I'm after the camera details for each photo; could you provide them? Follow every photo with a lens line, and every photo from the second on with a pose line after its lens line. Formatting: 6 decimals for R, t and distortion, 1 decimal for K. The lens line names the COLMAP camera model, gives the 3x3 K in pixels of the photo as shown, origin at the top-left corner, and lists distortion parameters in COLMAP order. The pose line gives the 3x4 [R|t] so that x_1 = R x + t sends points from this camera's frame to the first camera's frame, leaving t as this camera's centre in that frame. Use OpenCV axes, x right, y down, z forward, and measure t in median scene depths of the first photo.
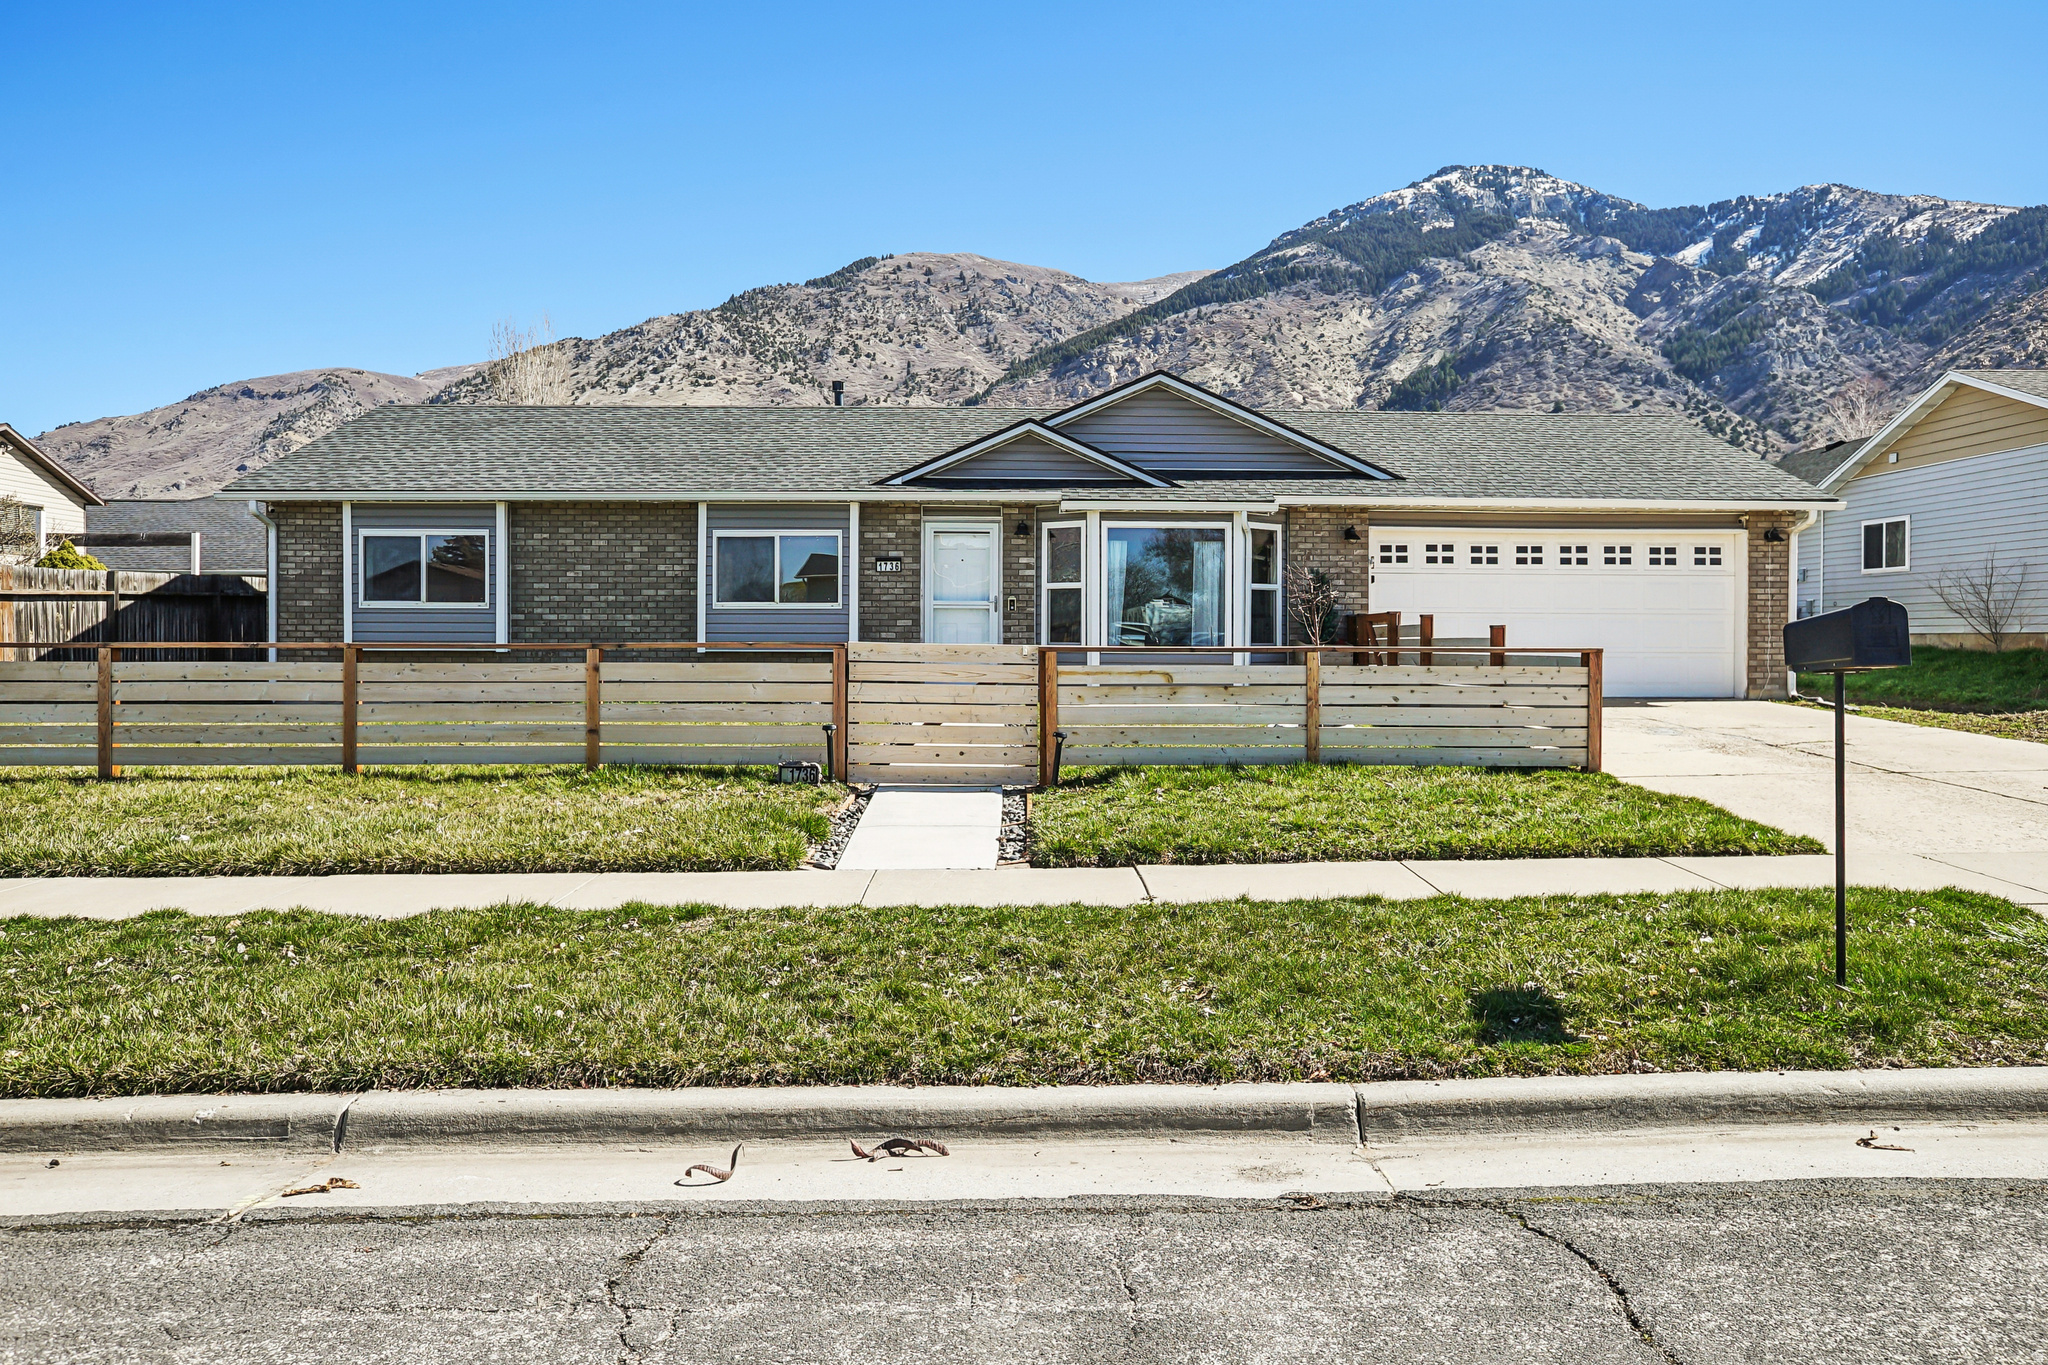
lens RADIAL K [[1372.0, 0, 1024.0], [0, 1372.0, 682.5], [0, 0, 1]] dist [-0.021893, 0.002864]
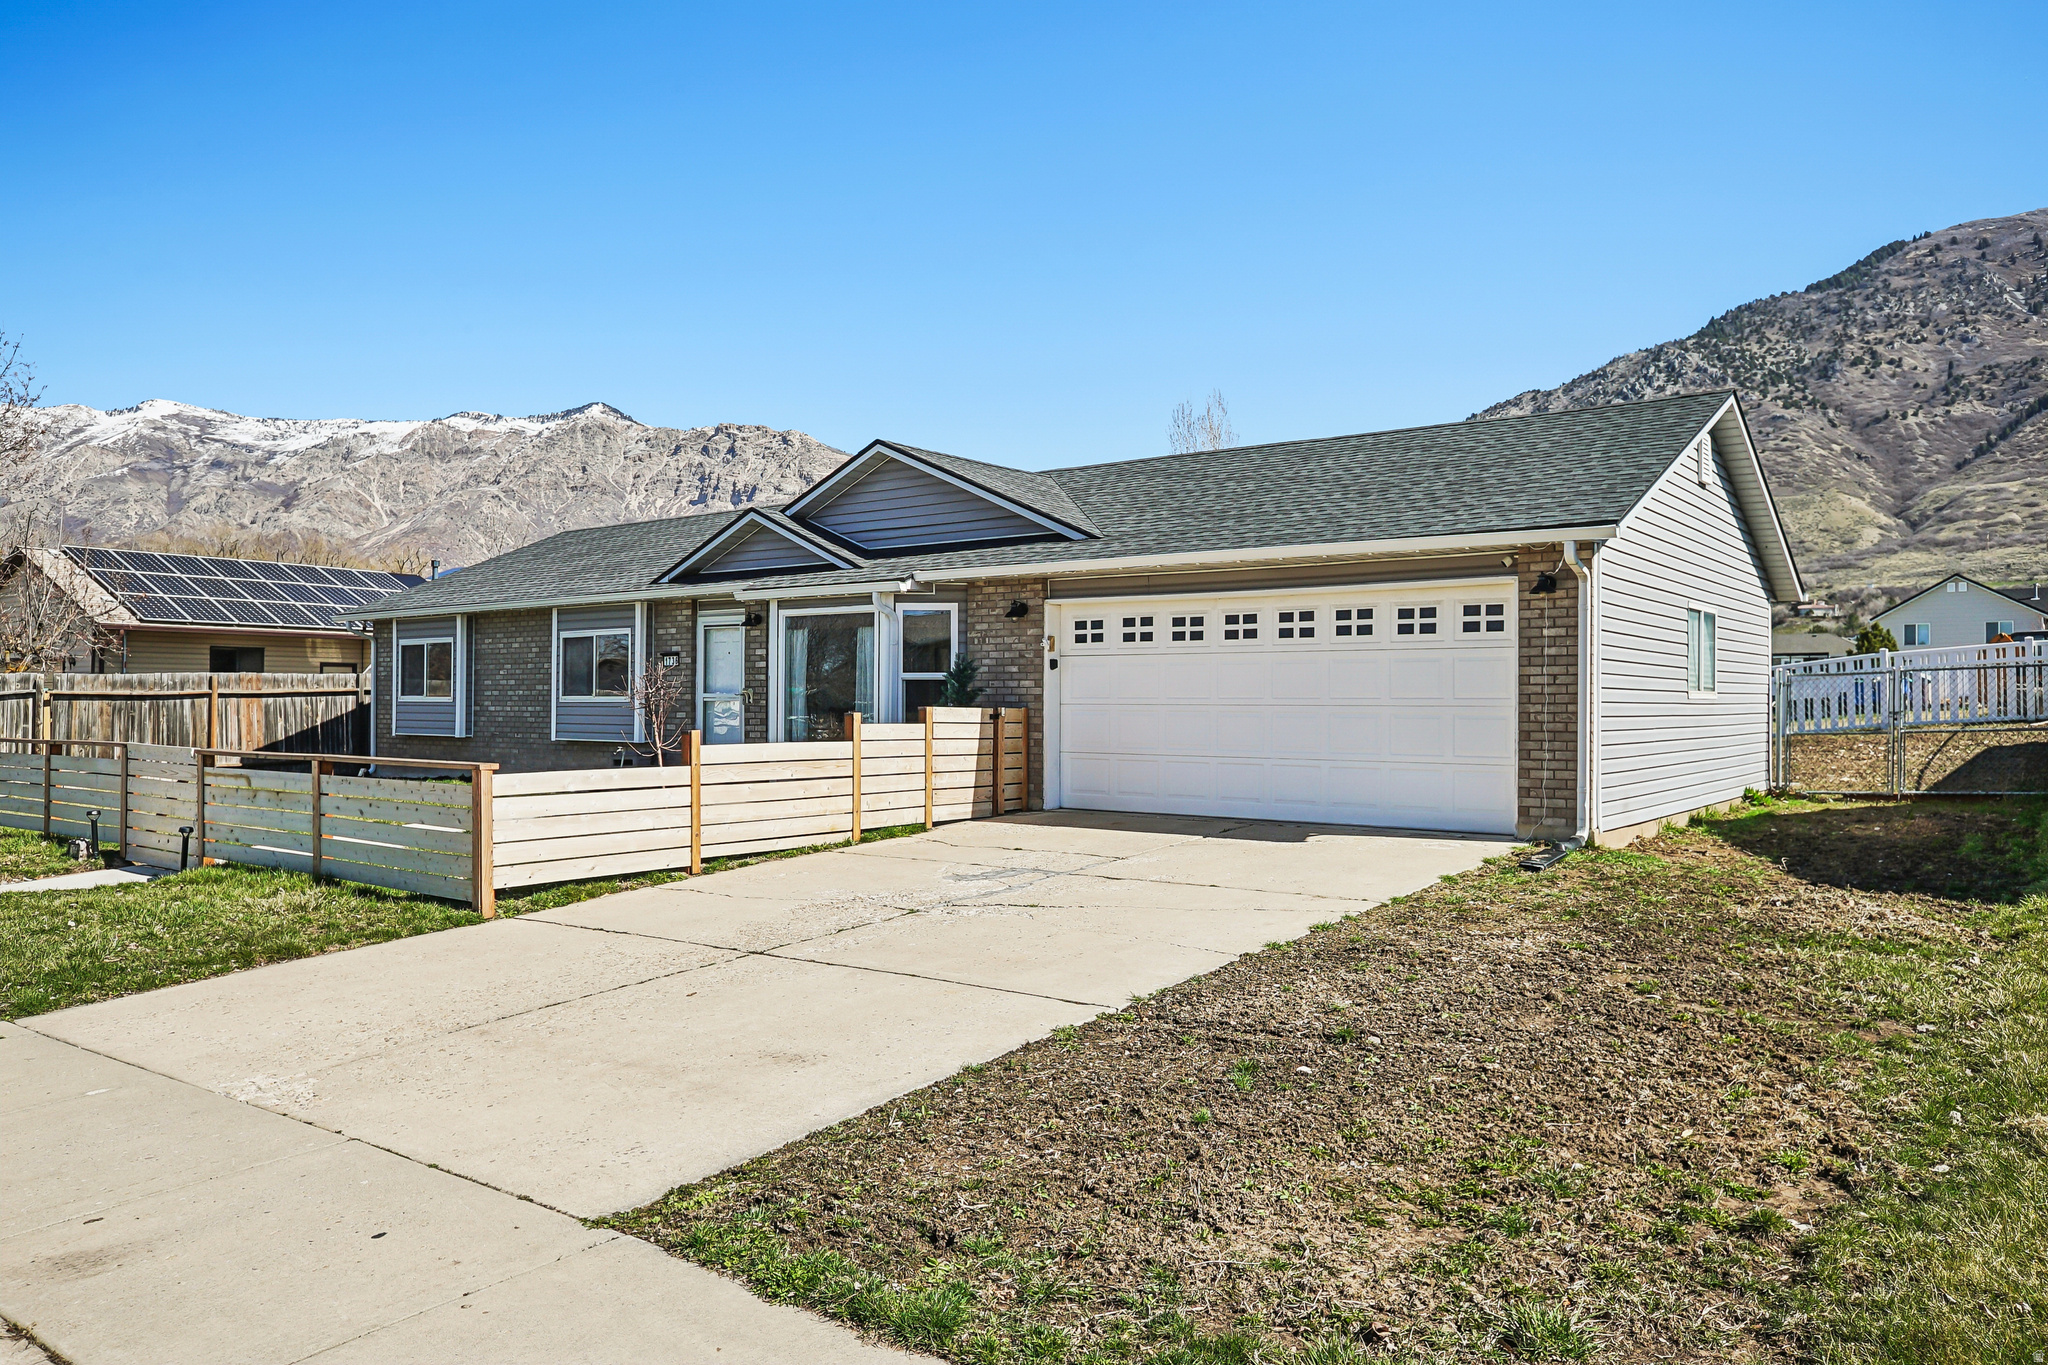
lens RADIAL K [[1445.5, 0, 1024.0], [0, 1445.5, 682.5], [0, 0, 1]] dist [-0.028069, 0.067132]
pose [[0.770698, -0.010534, -0.637114, 0.750433], [-0.020501, 0.998936, -0.041315, -0.027393], [0.636871, 0.044903, 0.769661, 0.314580]]
